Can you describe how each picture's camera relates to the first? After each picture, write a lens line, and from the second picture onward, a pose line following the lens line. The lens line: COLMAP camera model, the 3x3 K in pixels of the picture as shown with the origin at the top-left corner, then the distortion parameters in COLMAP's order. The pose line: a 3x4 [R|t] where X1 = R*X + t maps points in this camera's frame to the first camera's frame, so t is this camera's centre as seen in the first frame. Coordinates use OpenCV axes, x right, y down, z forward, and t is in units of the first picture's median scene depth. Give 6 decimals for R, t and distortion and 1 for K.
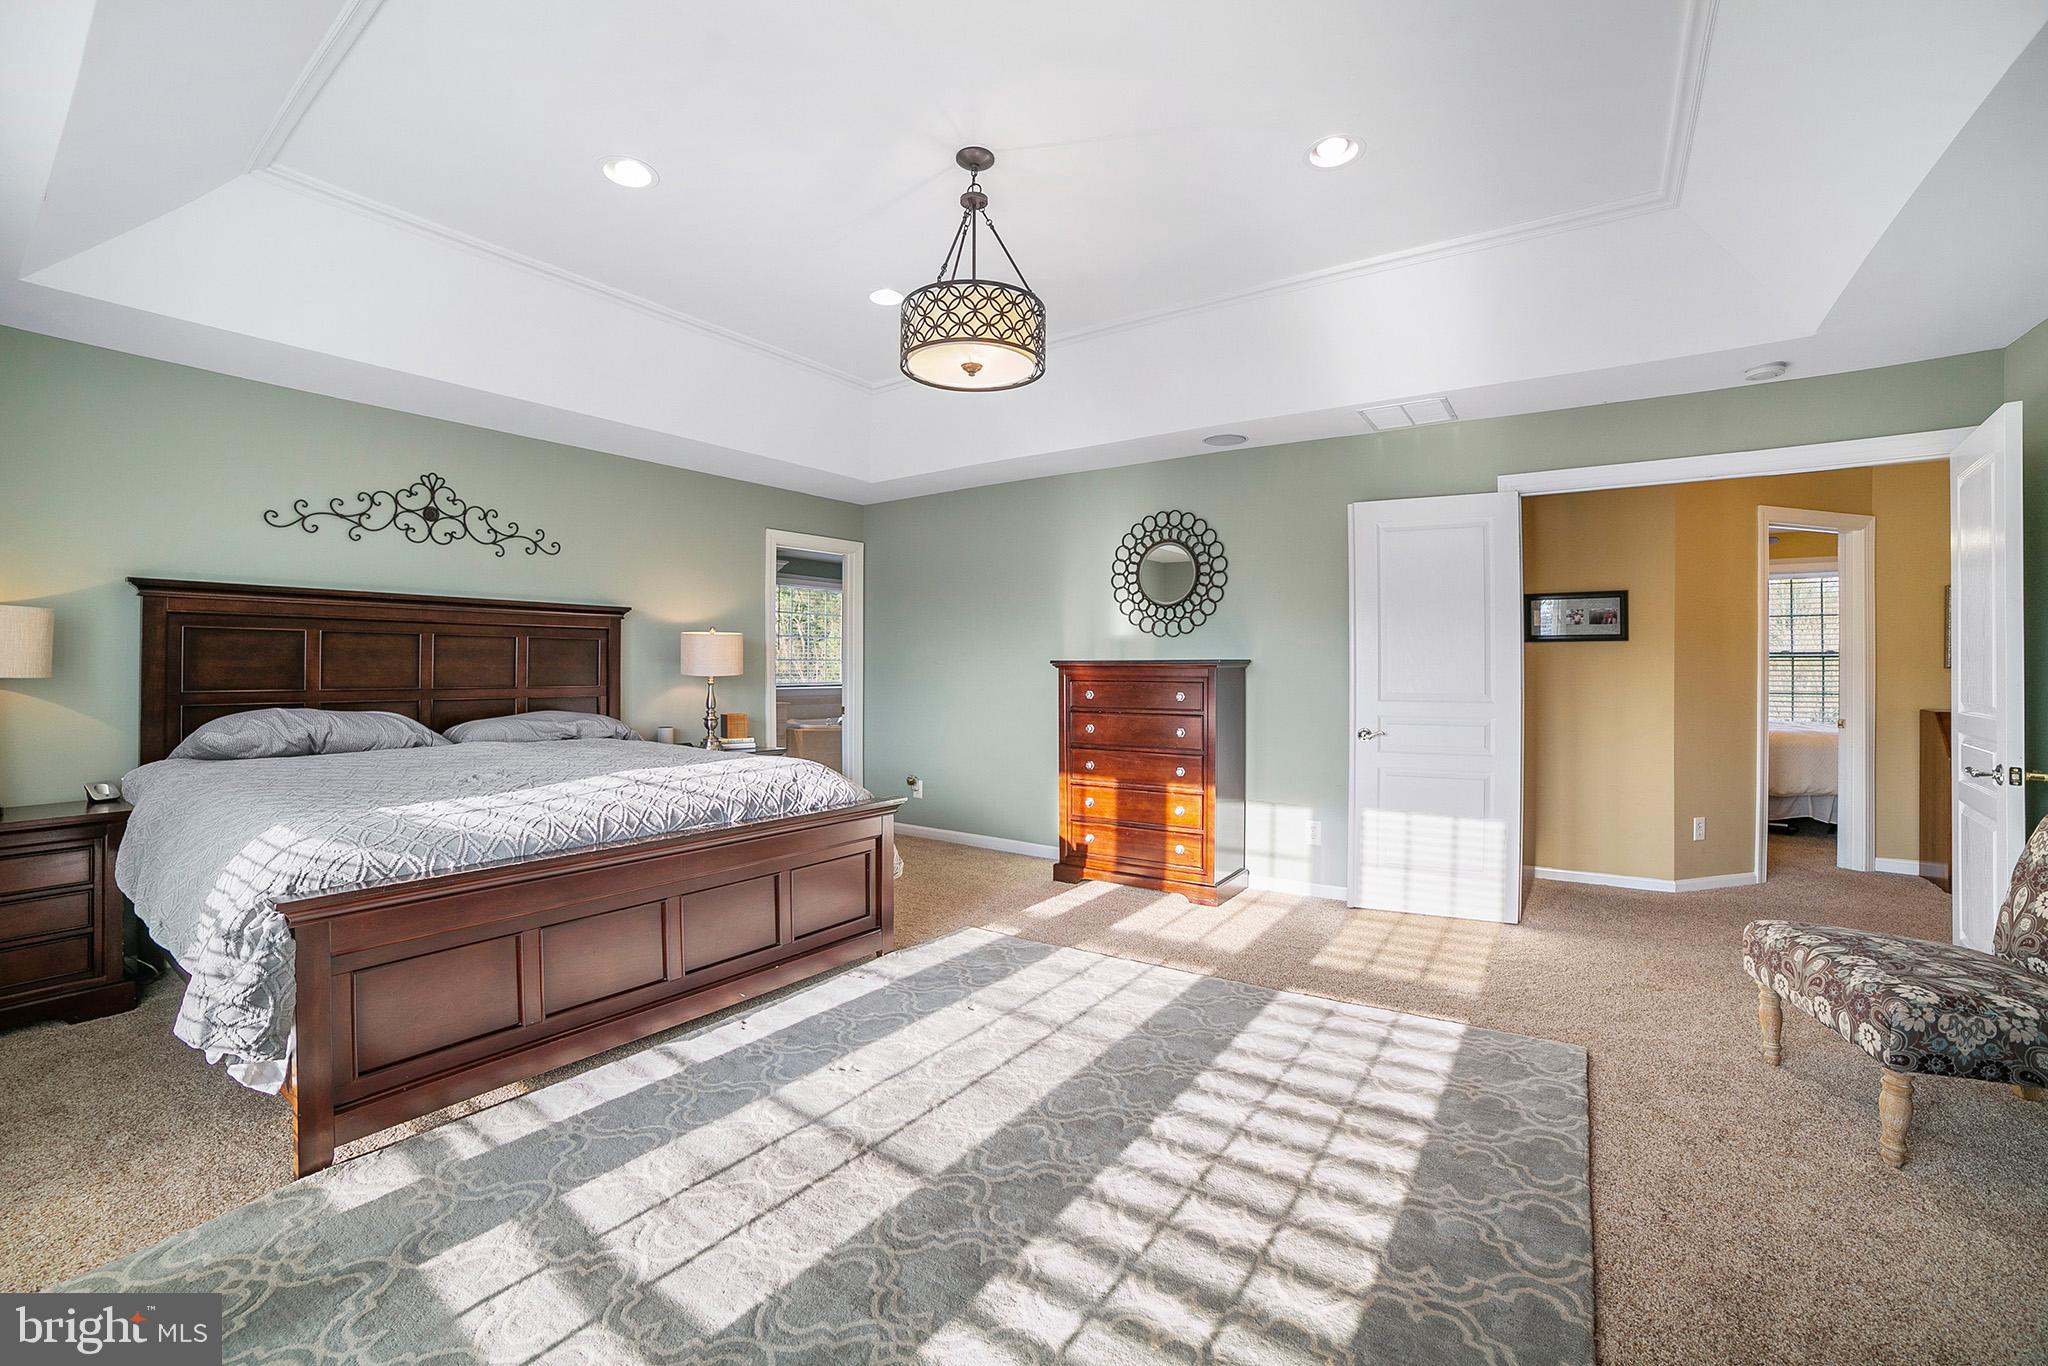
lens RADIAL K [[843.8, 0, 1020.4], [0, 843.8, 661.5], [0, 0, 1]] dist [-0.058830, 0.000280]
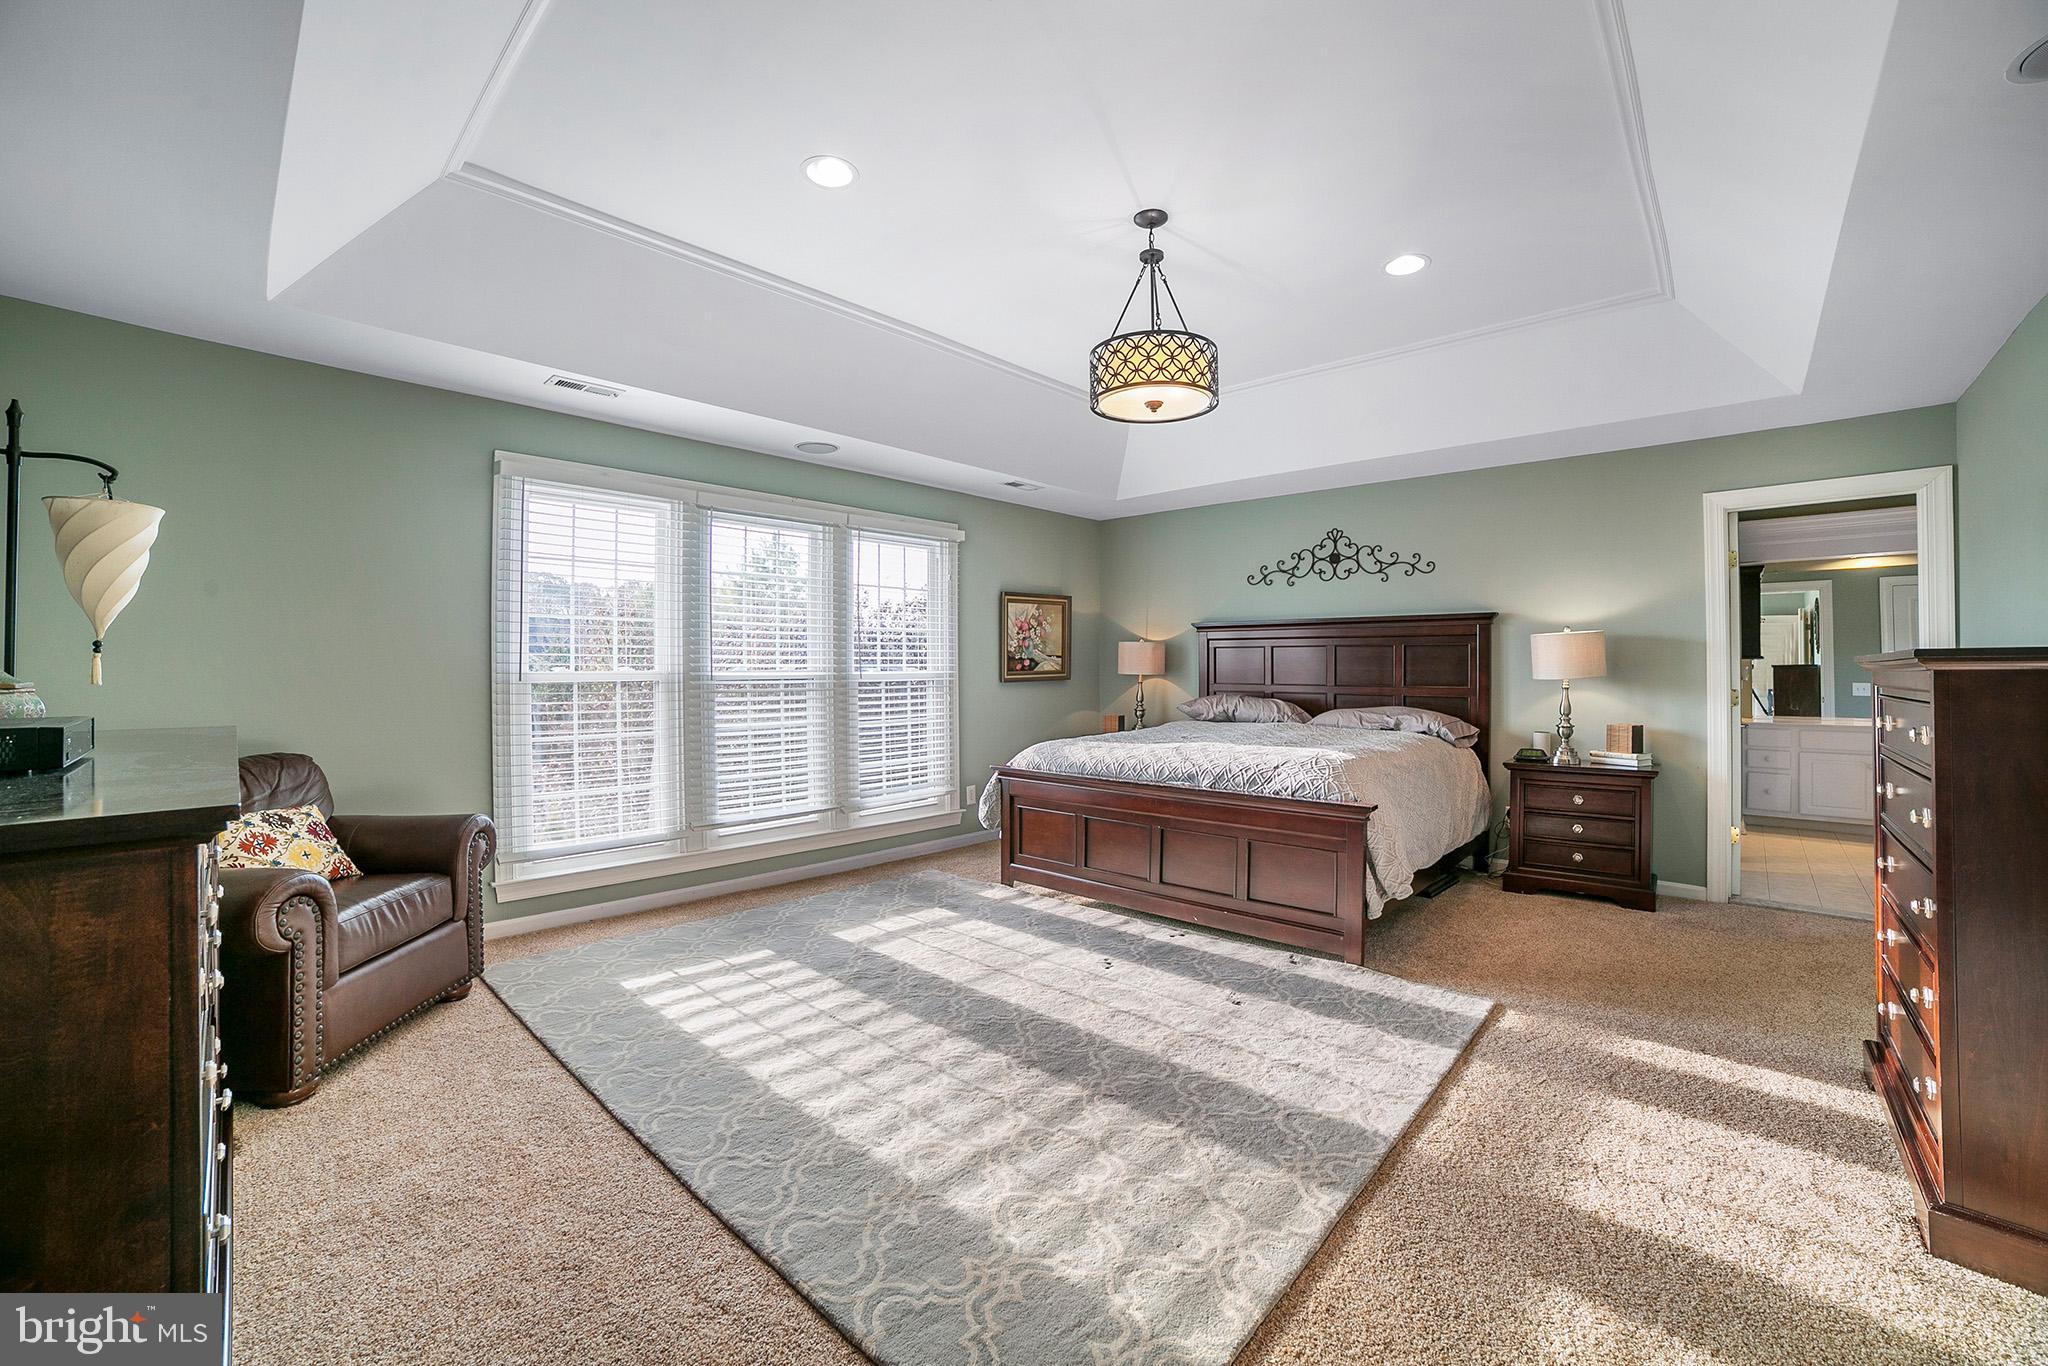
lens RADIAL K [[843.8, 0, 1020.4], [0, 843.8, 661.5], [0, 0, 1]] dist [-0.058830, 0.000280]
pose [[-0.128119, -0.010963, -0.991698, 0.898255], [0.003751, 0.999926, -0.011538, 0.008824], [0.991752, -0.005198, -0.128069, 0.791437]]
